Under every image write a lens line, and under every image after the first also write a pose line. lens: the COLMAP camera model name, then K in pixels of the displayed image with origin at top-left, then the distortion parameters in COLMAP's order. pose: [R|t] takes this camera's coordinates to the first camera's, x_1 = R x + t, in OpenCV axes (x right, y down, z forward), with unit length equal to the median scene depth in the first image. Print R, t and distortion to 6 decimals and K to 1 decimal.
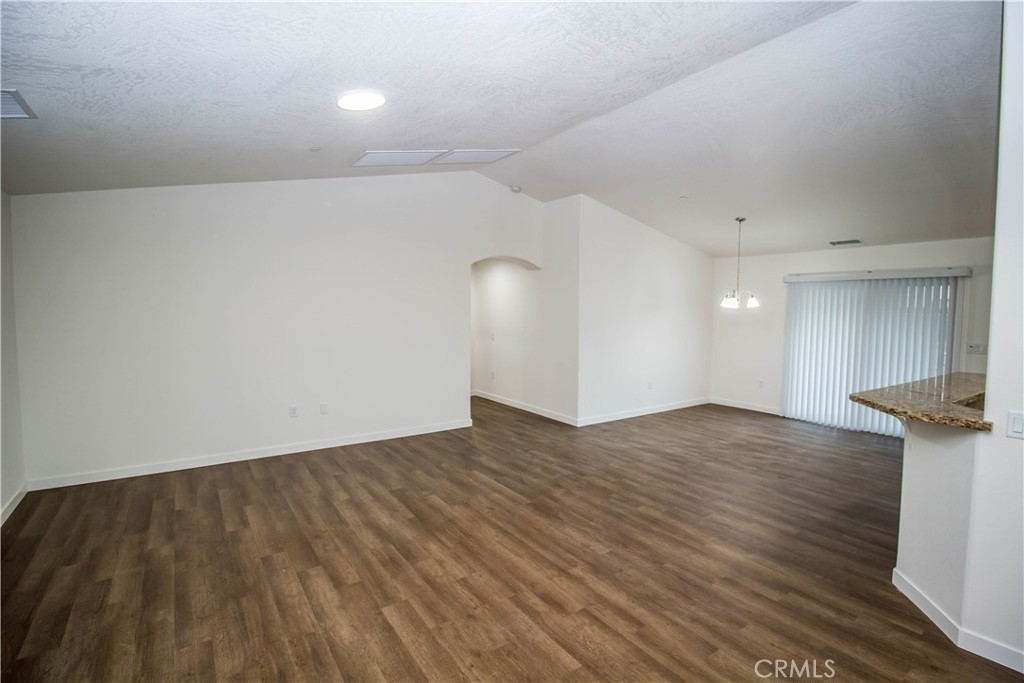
lens RADIAL K [[474.7, 0, 516.5], [0, 474.7, 335.8], [0, 0, 1]] dist [-0.008707, -0.009028]
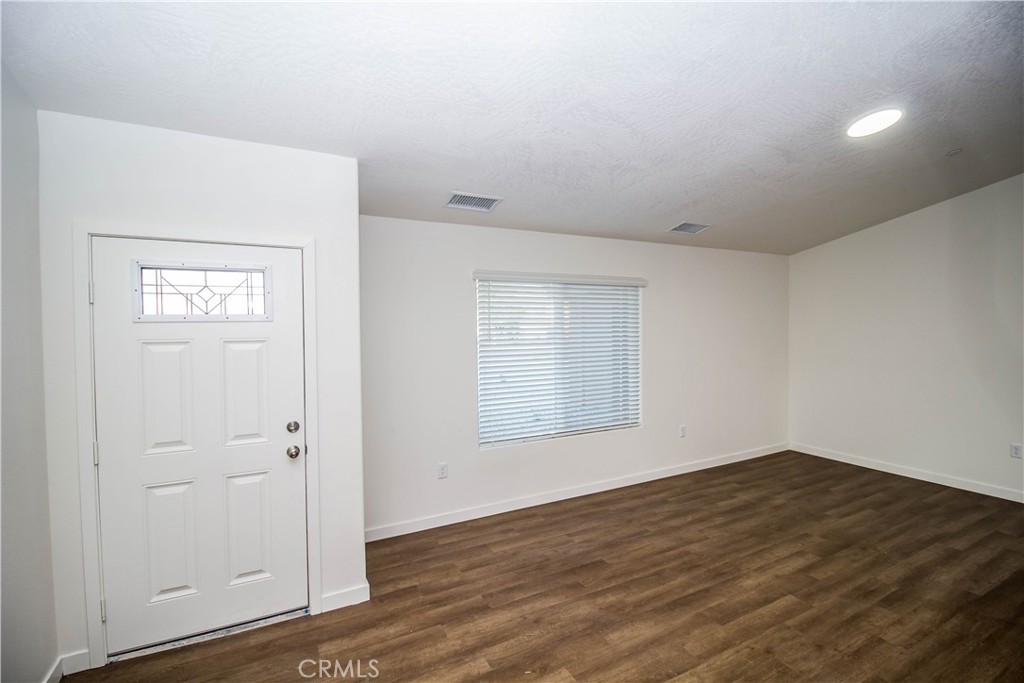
lens RADIAL K [[474.7, 0, 514.9], [0, 474.7, 339.4], [0, 0, 1]] dist [-0.008707, -0.009028]
pose [[-0.132328, 0.019207, -0.991020, 0.700080], [-0.048632, 0.998482, 0.025845, -0.021152], [0.990012, 0.051616, -0.131193, 0.361406]]
